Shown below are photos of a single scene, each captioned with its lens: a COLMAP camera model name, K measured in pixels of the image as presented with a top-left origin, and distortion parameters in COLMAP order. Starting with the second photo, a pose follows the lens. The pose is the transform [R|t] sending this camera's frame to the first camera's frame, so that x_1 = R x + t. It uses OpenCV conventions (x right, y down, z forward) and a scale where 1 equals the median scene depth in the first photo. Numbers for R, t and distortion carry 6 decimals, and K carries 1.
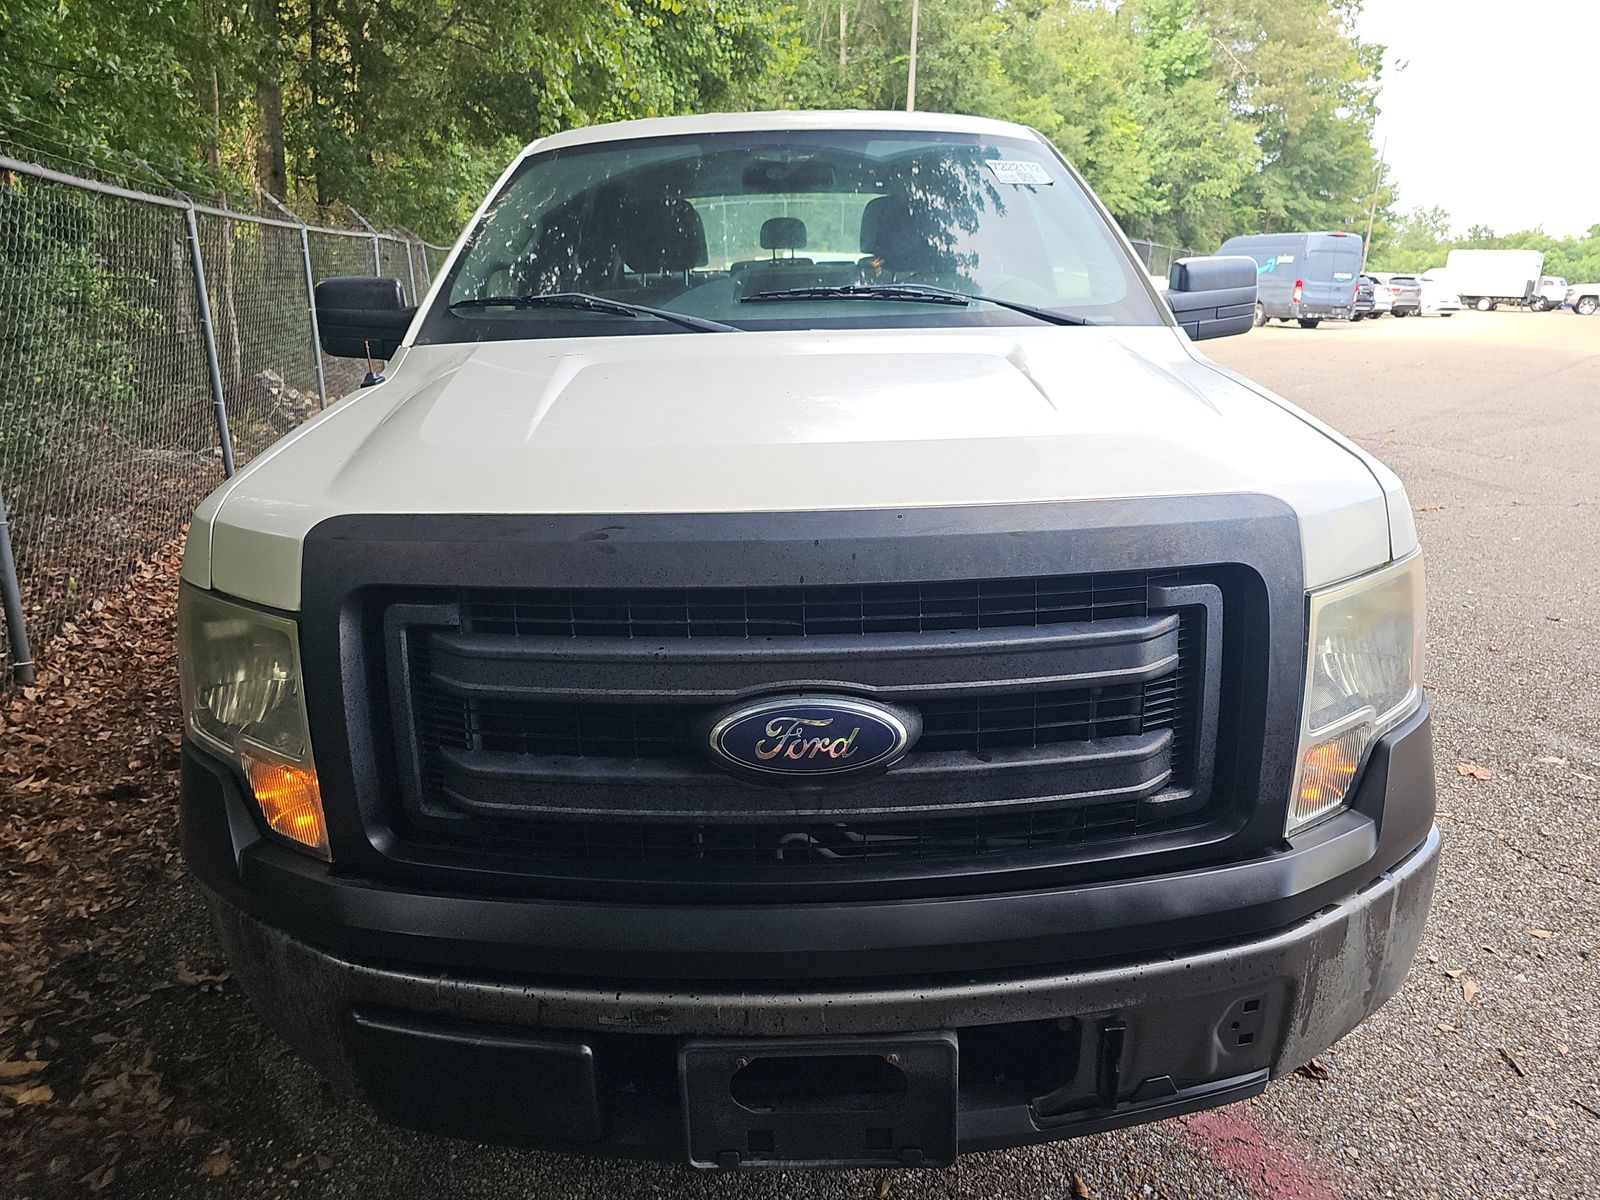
lens RADIAL K [[1084.9, 0, 829.3], [0, 1084.9, 596.9], [0, 0, 1]] dist [0.073917, -0.099999]
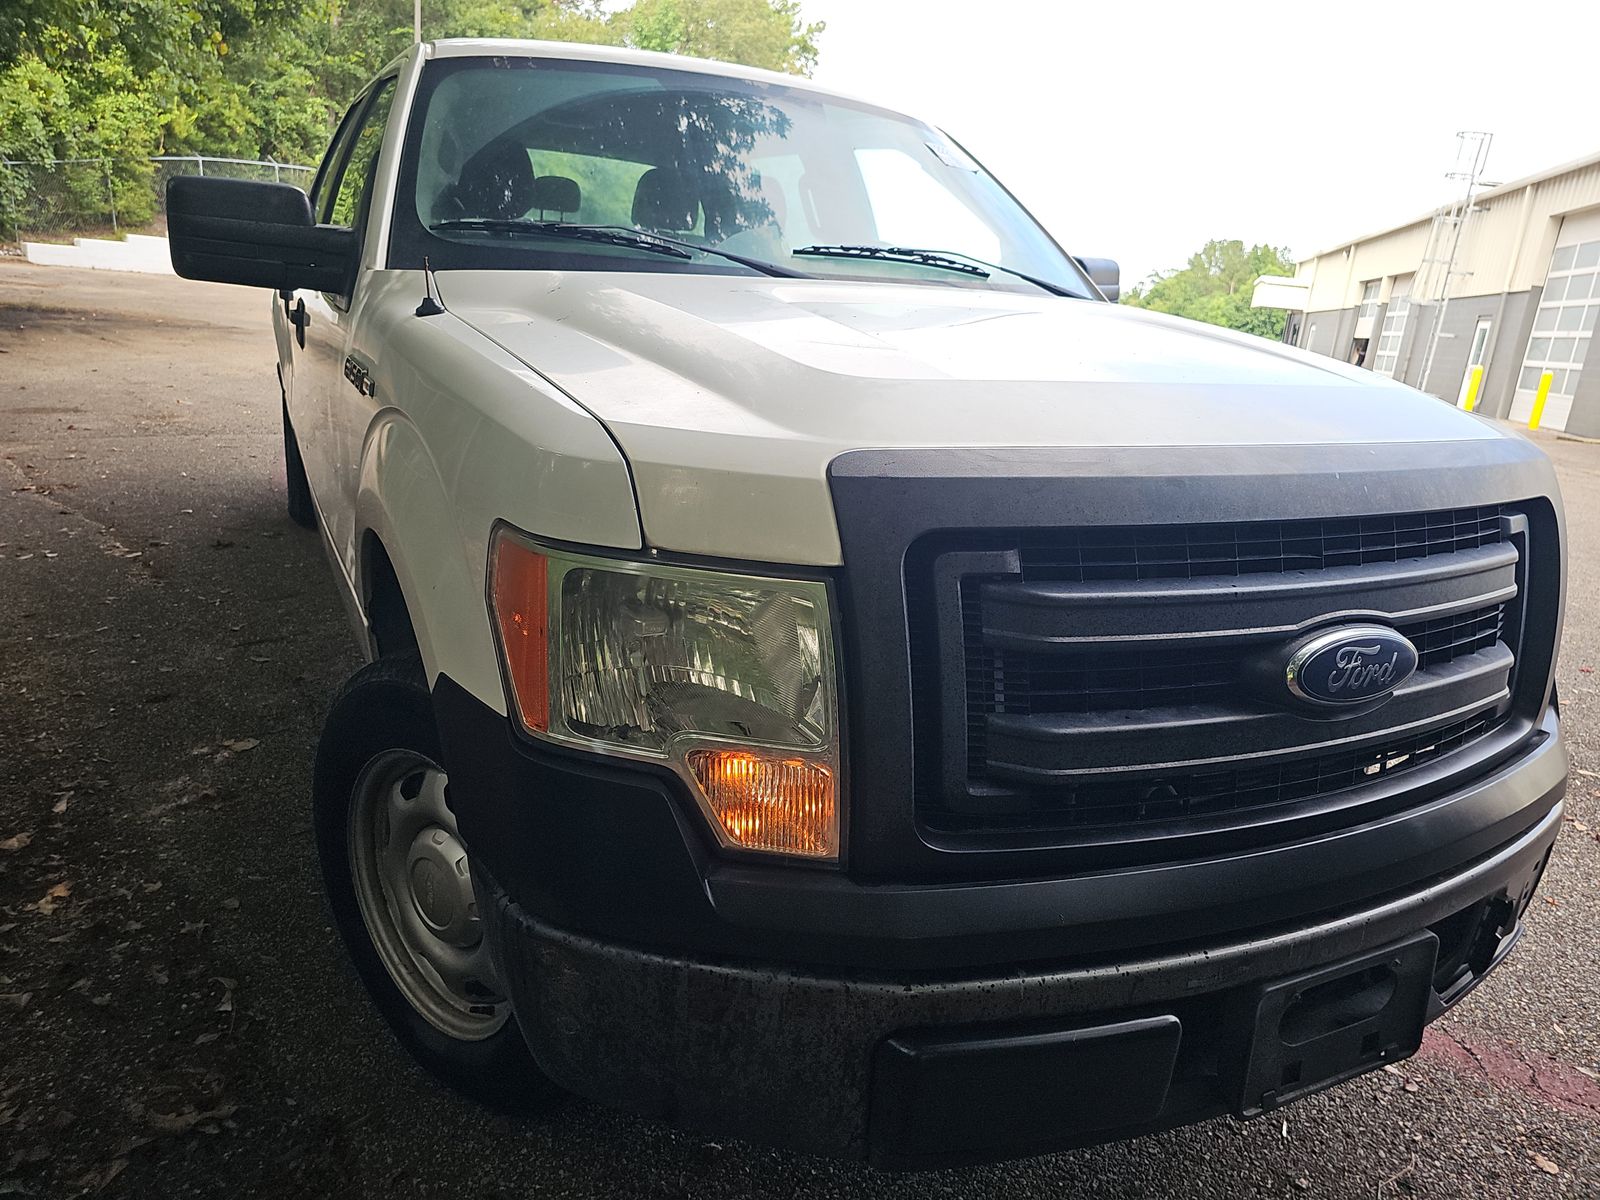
lens RADIAL K [[1079.9, 0, 792.4], [0, 1079.9, 605.1], [0, 0, 1]] dist [0.026162, -0.022725]
pose [[0.894975, -0.049405, 0.443373, -0.807054], [0.048345, 0.998737, 0.013703, 0.028048], [-0.443490, 0.009171, 0.896232, 0.276886]]
